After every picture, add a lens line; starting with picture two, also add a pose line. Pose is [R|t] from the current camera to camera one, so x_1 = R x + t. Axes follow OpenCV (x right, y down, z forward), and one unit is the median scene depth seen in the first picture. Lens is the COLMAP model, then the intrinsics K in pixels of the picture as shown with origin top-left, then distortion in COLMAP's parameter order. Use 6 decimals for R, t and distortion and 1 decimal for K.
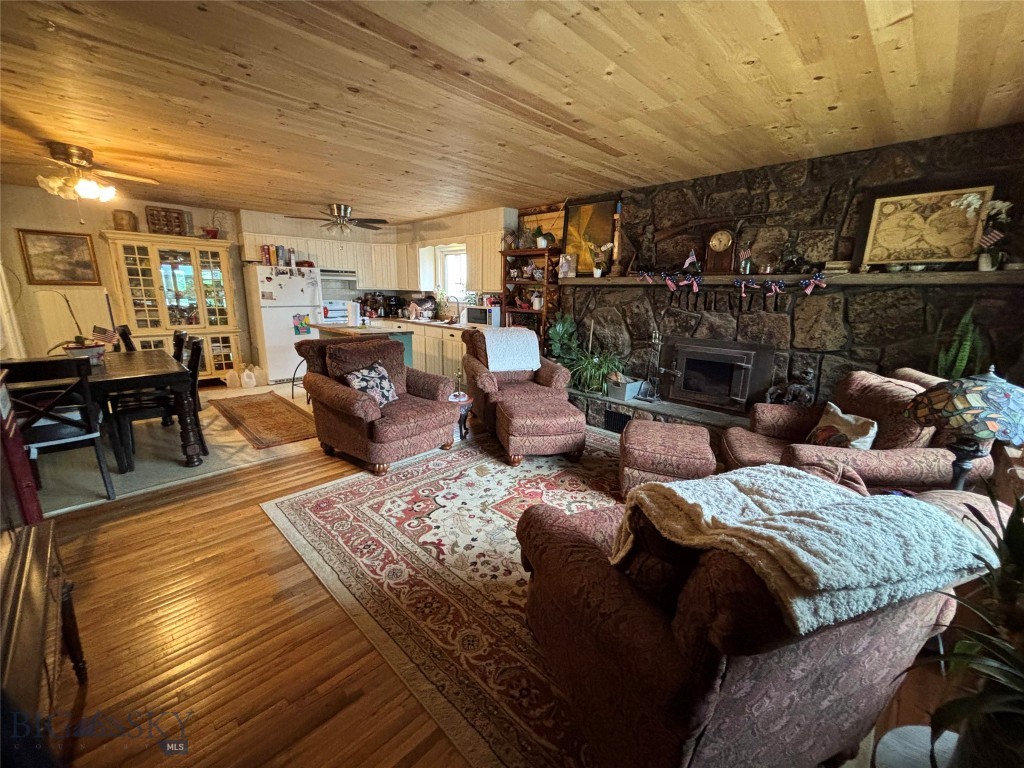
lens RADIAL K [[411.6, 0, 510.6], [0, 411.6, 382.0], [0, 0, 1]] dist [-0.000917, 0.000655]
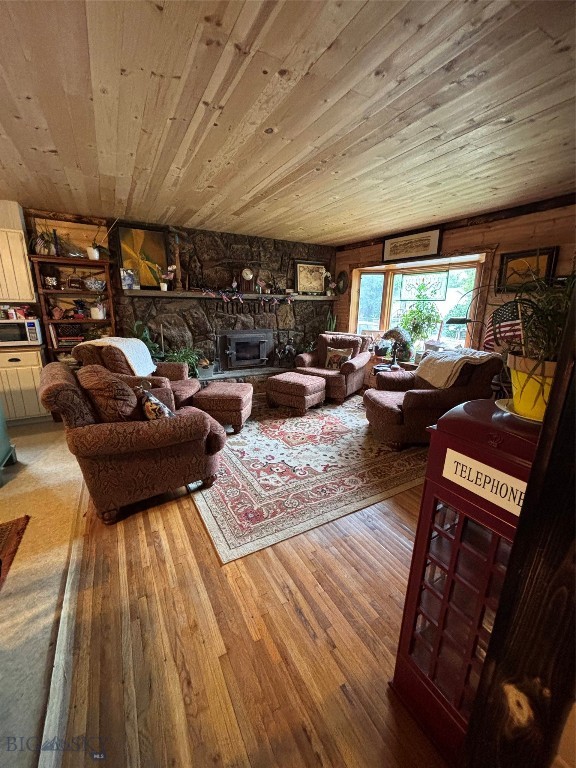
lens RADIAL K [[308.7, 0, 289.3], [0, 308.7, 384.4], [0, 0, 1]] dist [-0.000917, 0.000655]
pose [[0.263996, -0.257384, 0.929548, -0.895612], [0.193701, 0.958251, 0.210320, -0.140615], [-0.944874, 0.124531, 0.302830, 0.521231]]
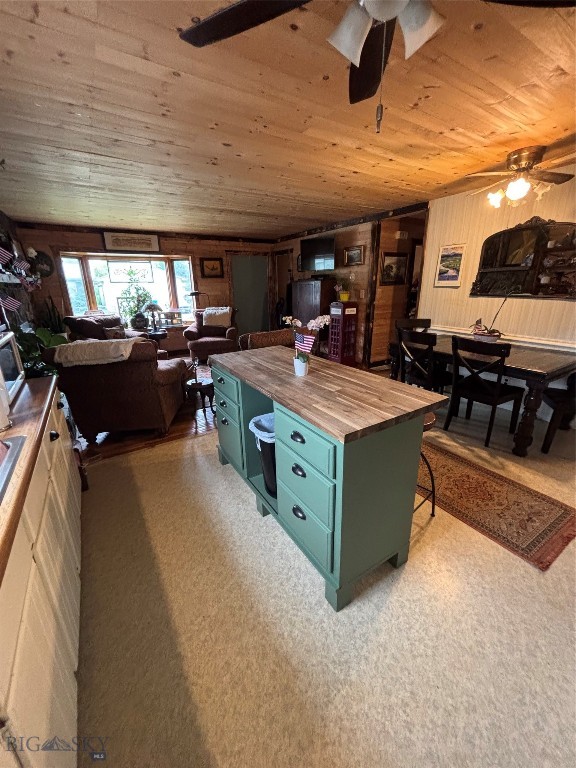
lens RADIAL K [[308.7, 0, 287.5], [0, 308.7, 385.7], [0, 0, 1]] dist [-0.000917, 0.000655]
pose [[-0.975622, -0.070516, 0.207822, -0.680744], [0.046612, 0.858783, 0.510214, -0.482008], [-0.214452, 0.507463, -0.834561, 2.066831]]
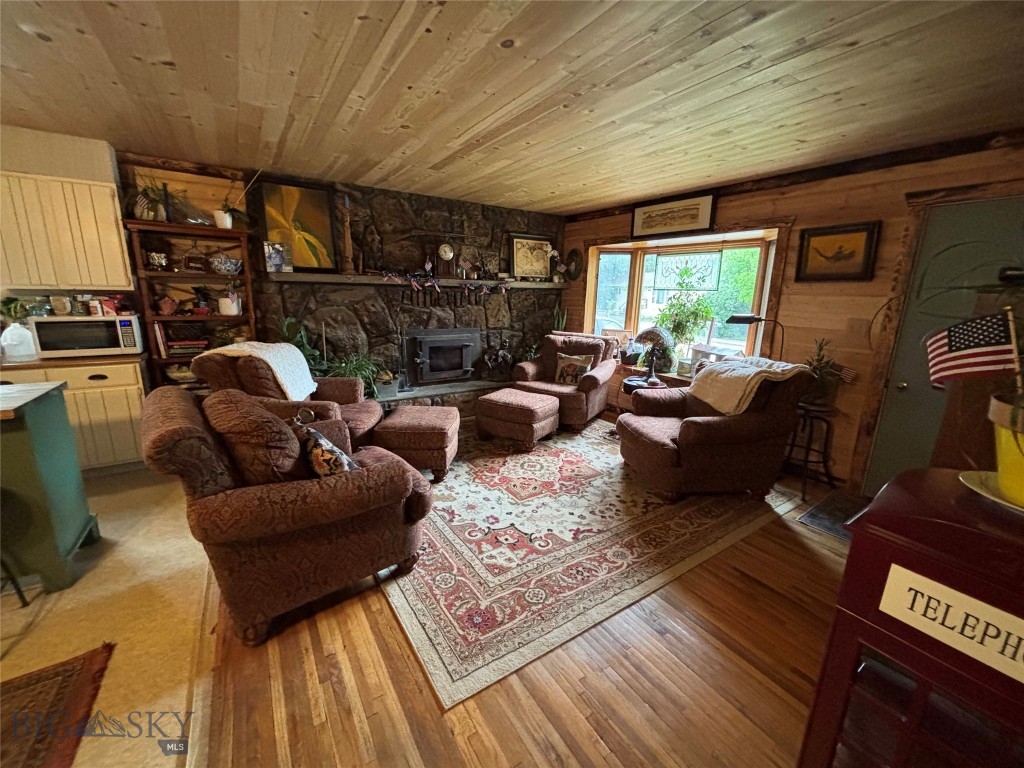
lens RADIAL K [[411.6, 0, 511.2], [0, 411.6, 385.4], [0, 0, 1]] dist [-0.000917, 0.000655]
pose [[0.204254, -0.233669, 0.950620, -0.837914], [0.189170, 0.962210, 0.195872, -0.168390], [-0.960466, 0.139822, 0.240739, 0.603736]]
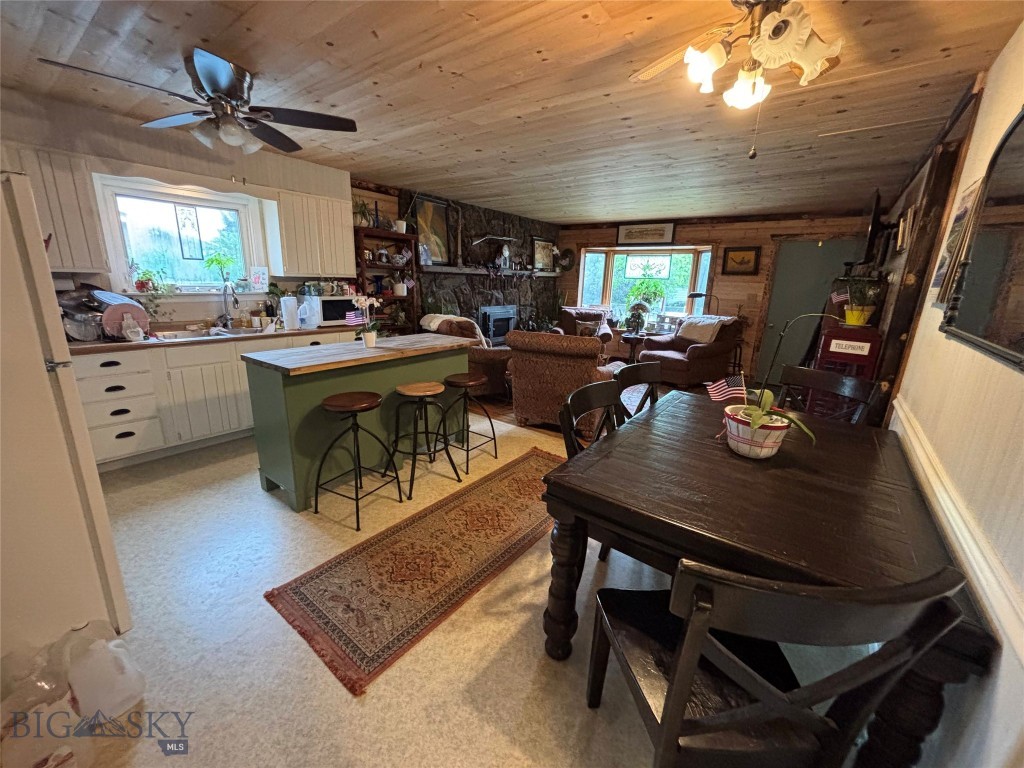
lens RADIAL K [[411.6, 0, 512.0], [0, 411.6, 387.0], [0, 0, 1]] dist [-0.000917, 0.000655]
pose [[-0.140272, -0.272150, 0.951976, -1.512077], [0.180260, 0.938394, 0.294828, -0.335489], [-0.973566, 0.212960, -0.082573, 1.365195]]
